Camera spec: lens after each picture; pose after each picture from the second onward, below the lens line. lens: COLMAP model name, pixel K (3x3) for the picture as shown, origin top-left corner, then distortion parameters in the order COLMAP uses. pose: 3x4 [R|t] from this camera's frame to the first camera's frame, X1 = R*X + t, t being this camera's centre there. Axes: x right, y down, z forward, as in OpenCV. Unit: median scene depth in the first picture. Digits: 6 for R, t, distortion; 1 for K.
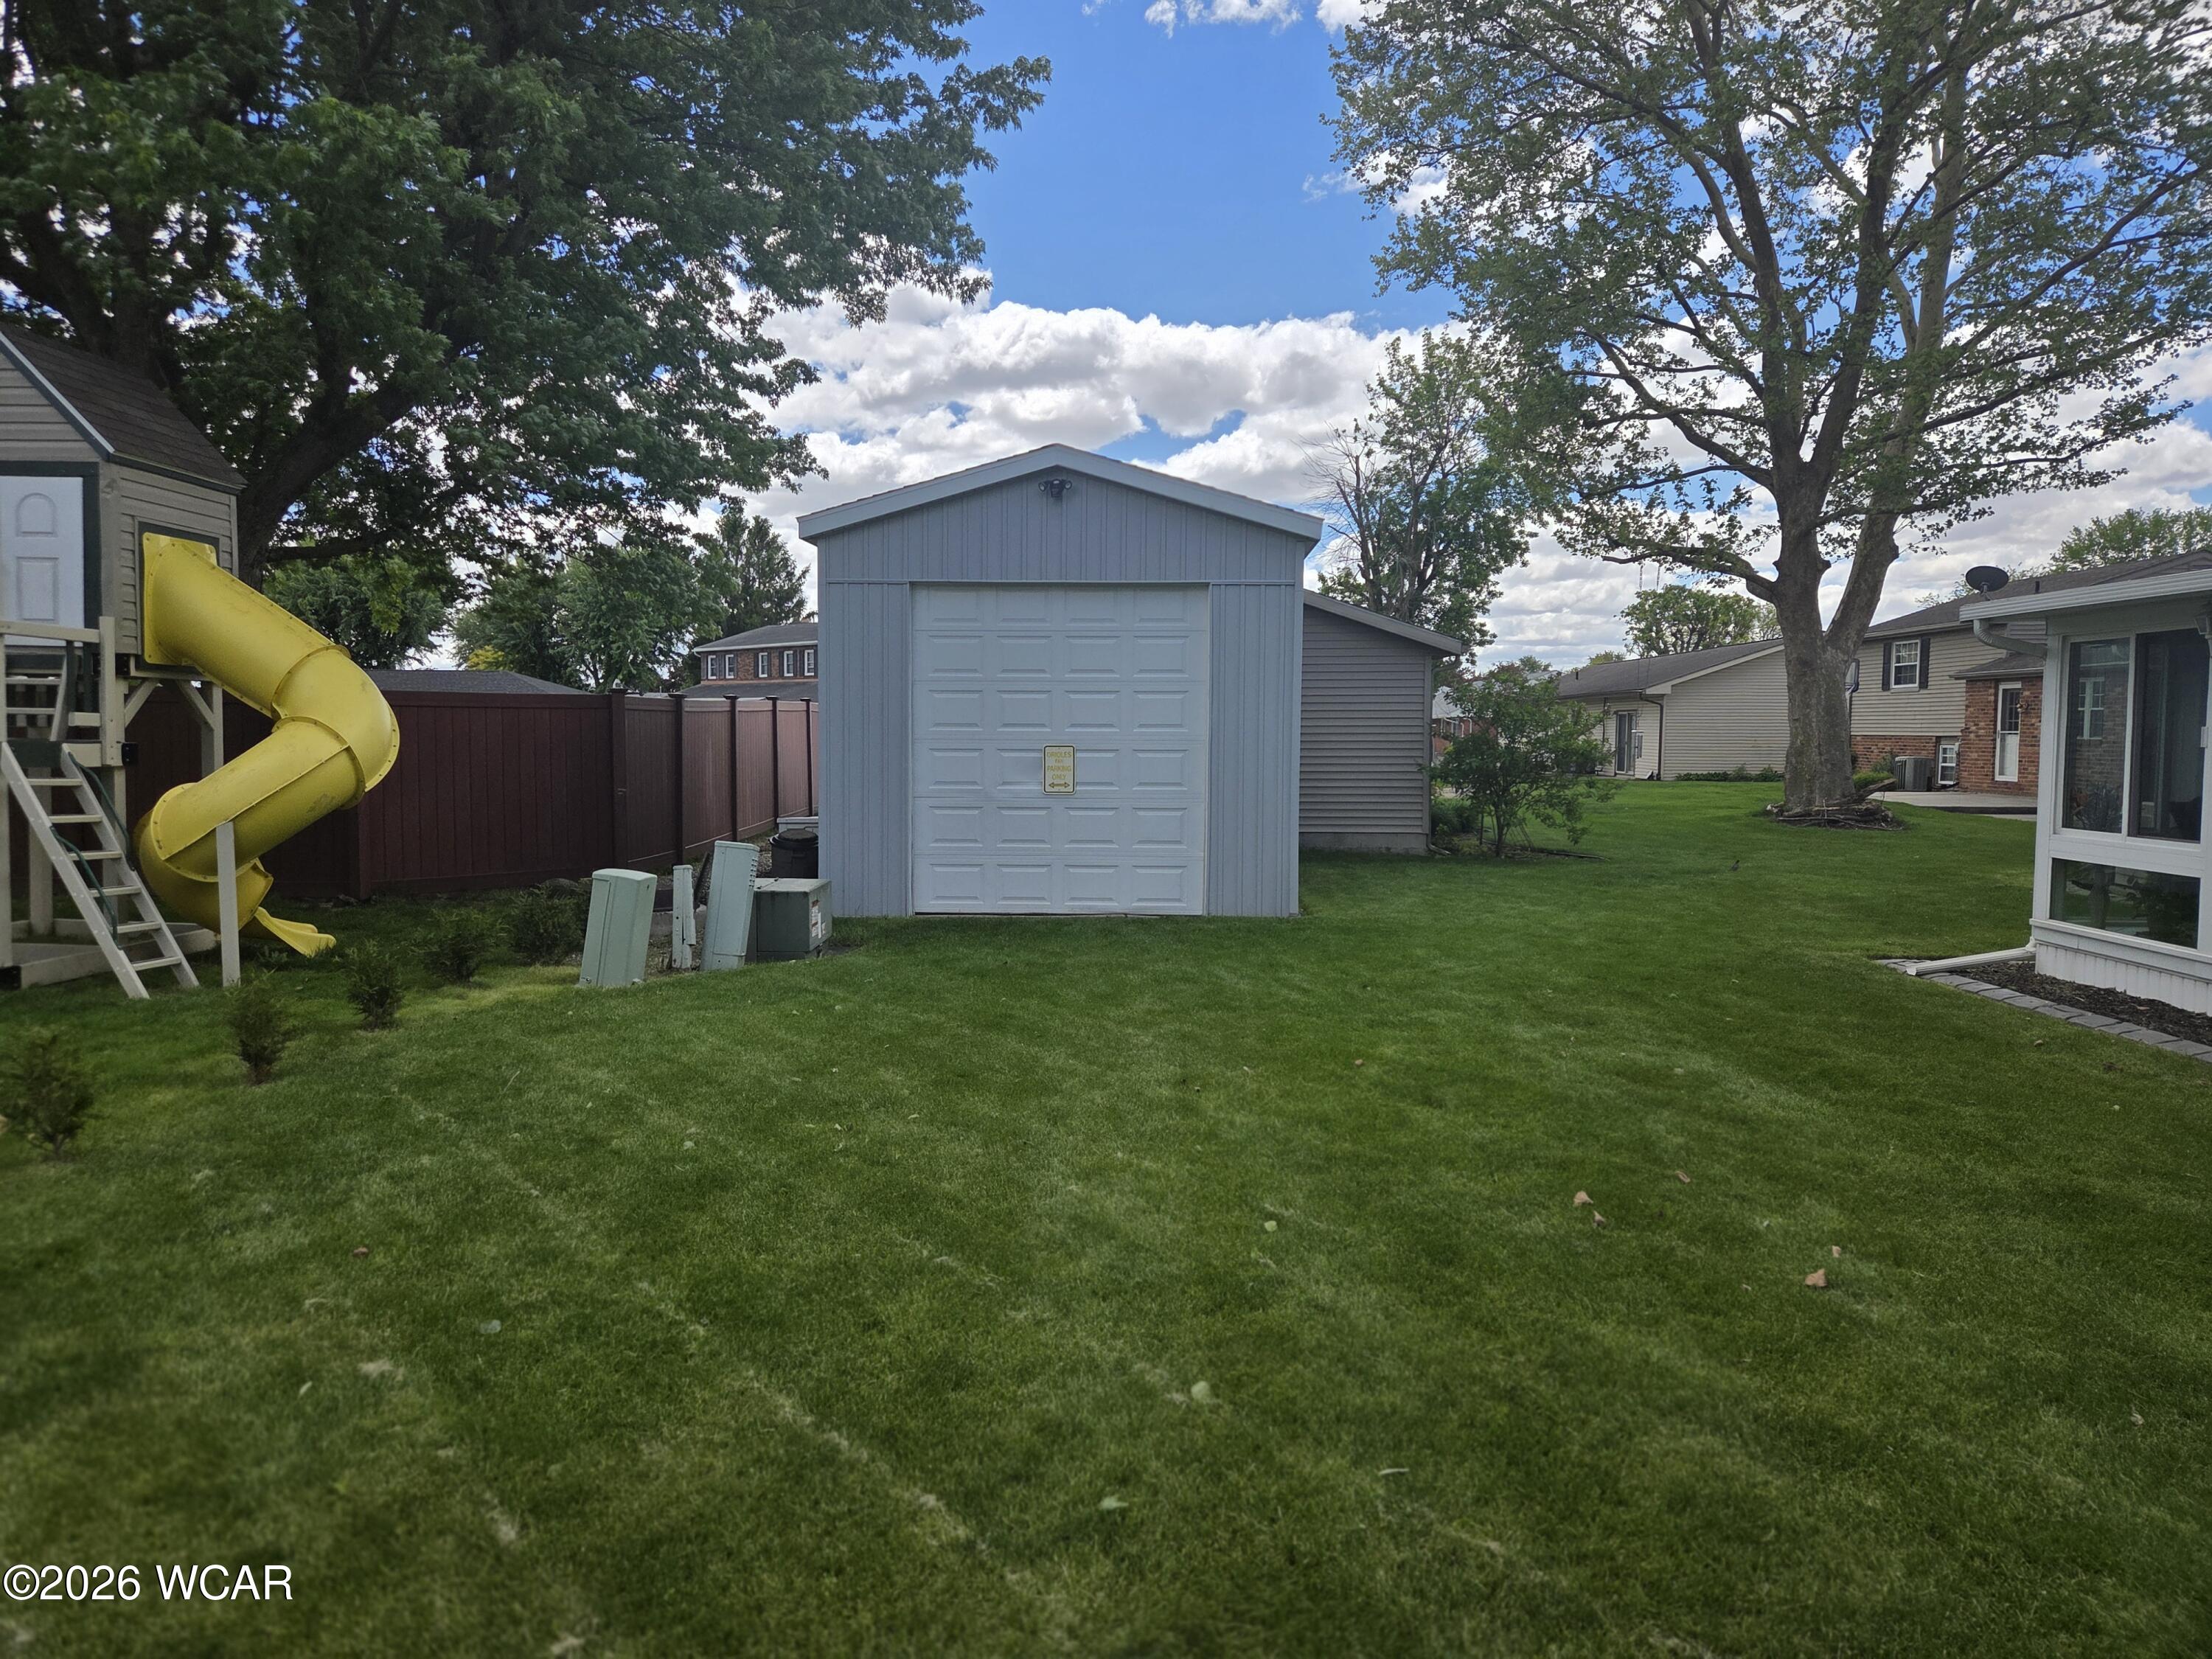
lens RADIAL K [[1492.8, 0, 1106.0], [0, 1492.8, 829.5], [0, 0, 1]] dist [-0.001681, -0.000471]
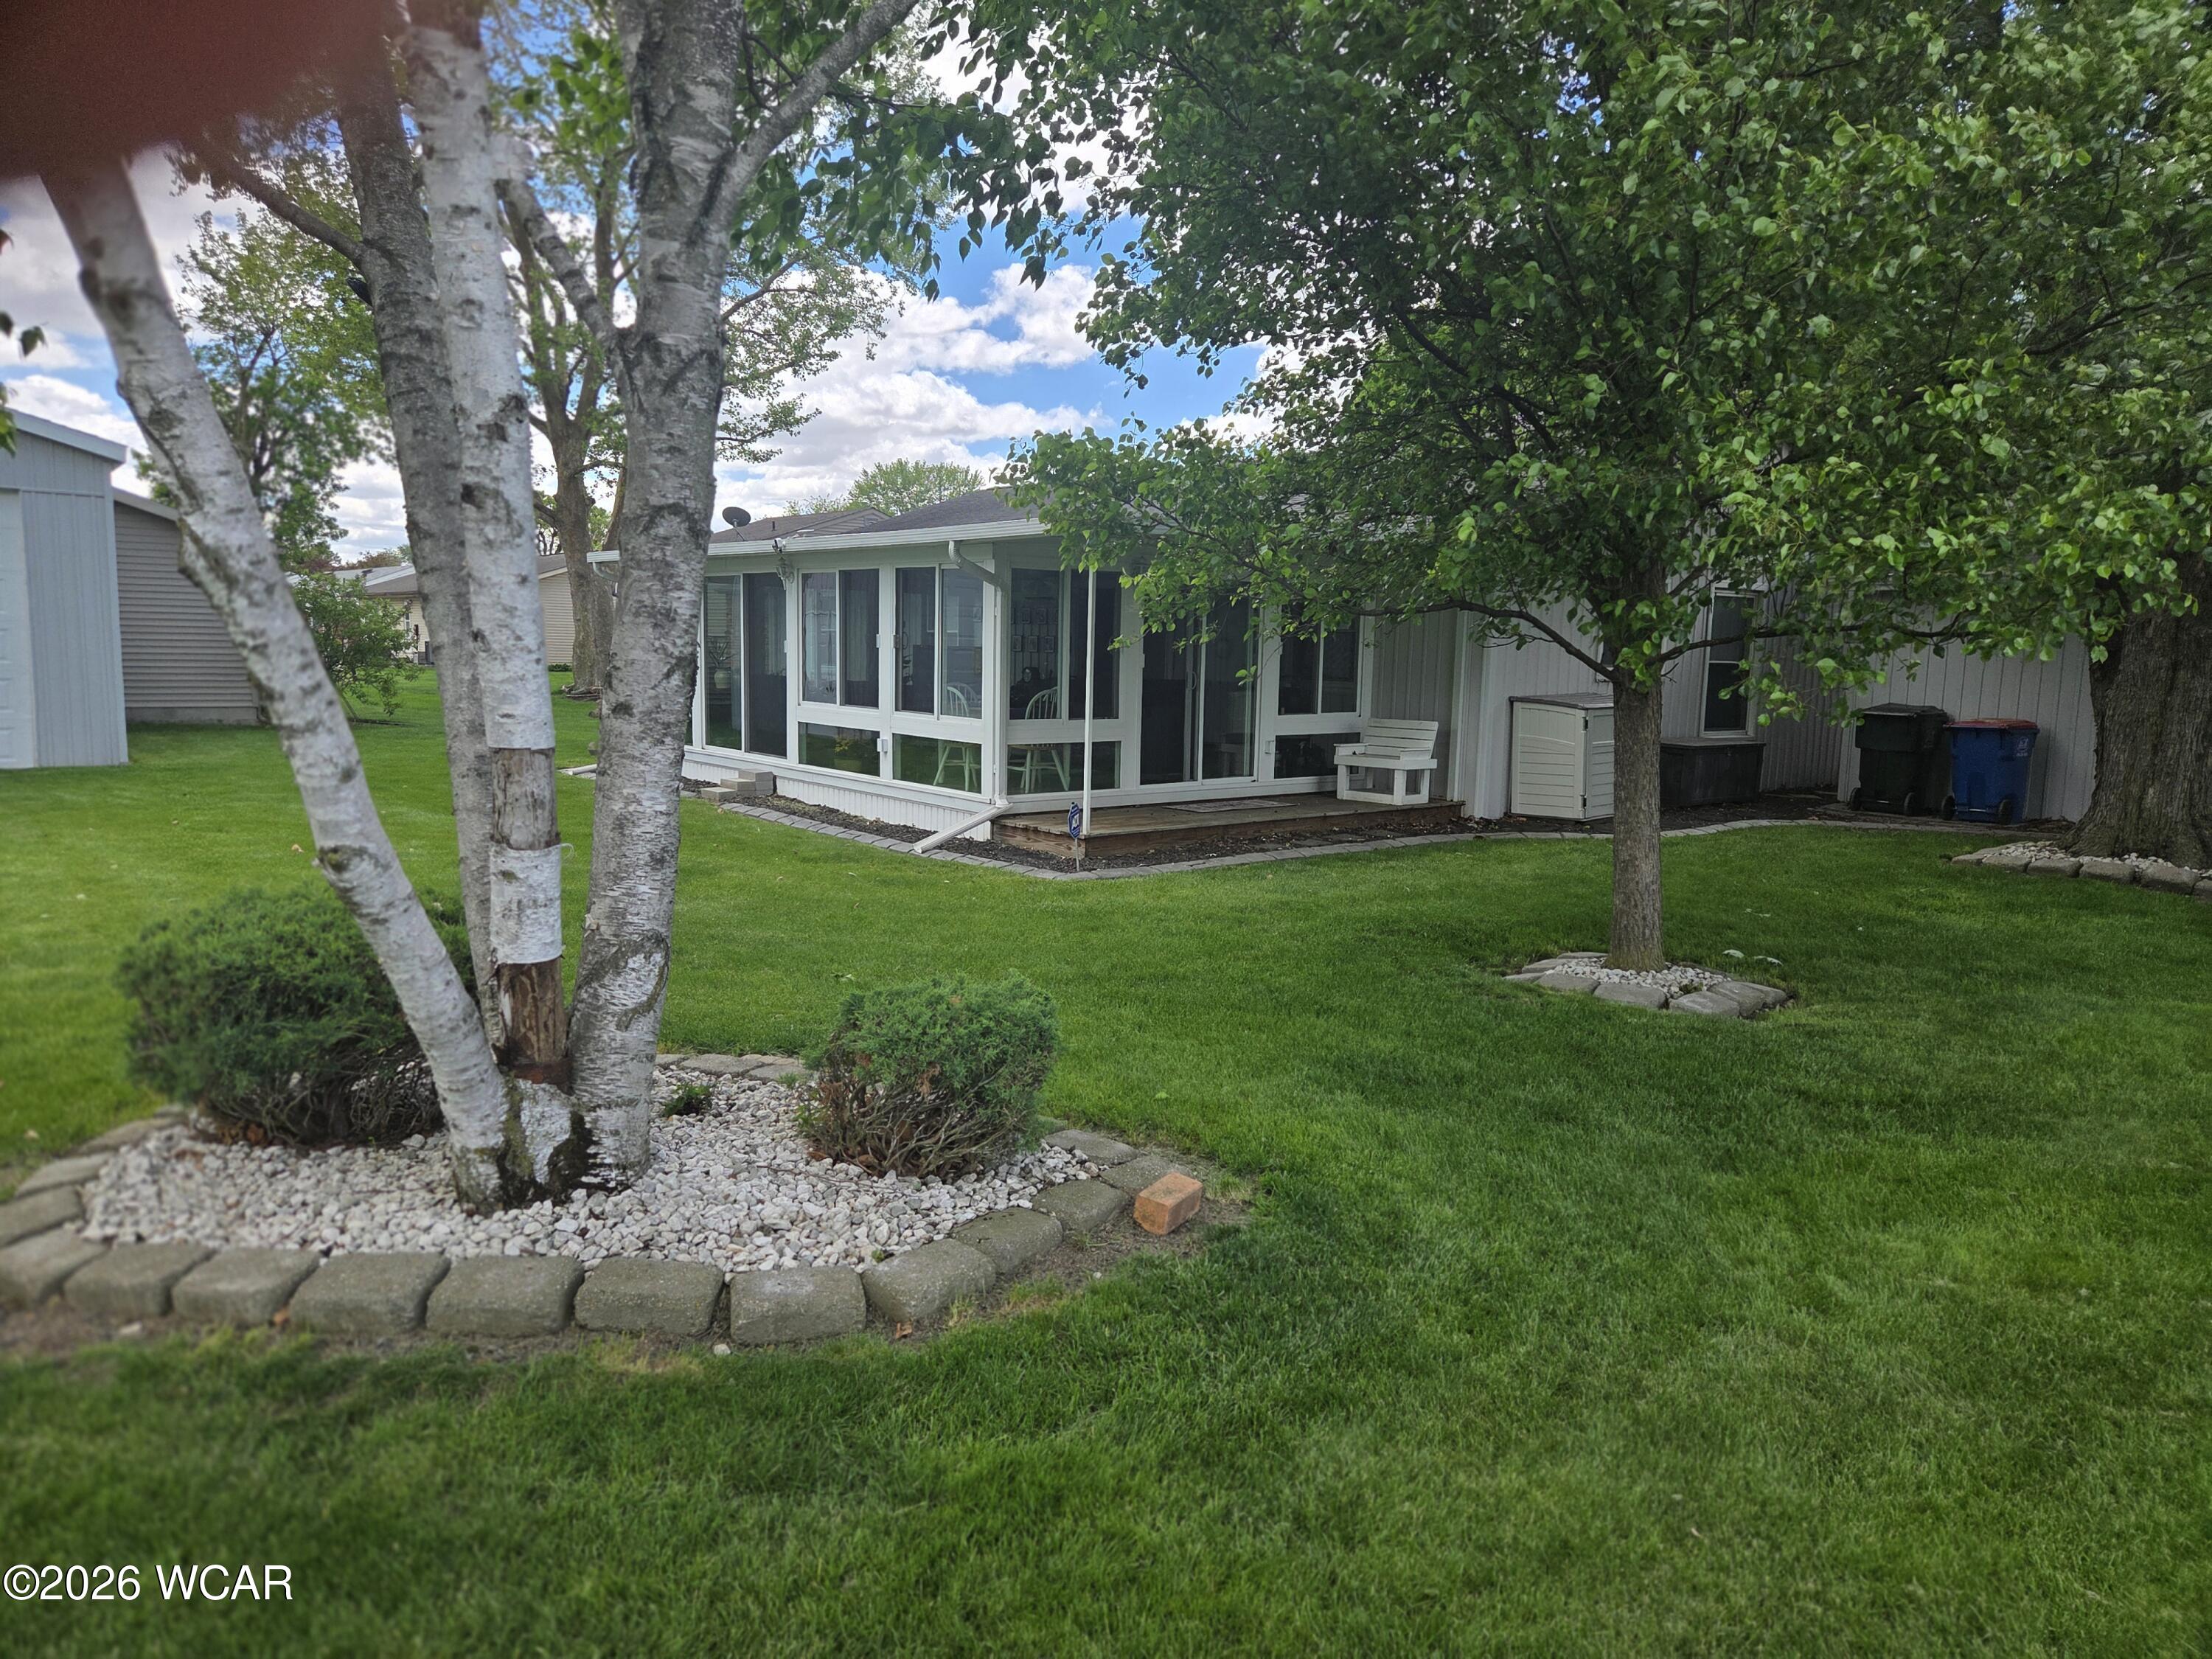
lens RADIAL K [[1478.0, 0, 1107.7], [0, 1478.0, 799.5], [0, 0, 1]] dist [0.282037, -0.302335]
pose [[0.774853, -0.065022, 0.628789, -0.021239], [0.036058, 0.997623, 0.058728, 0.013232], [-0.631112, -0.022833, 0.775355, -0.175683]]
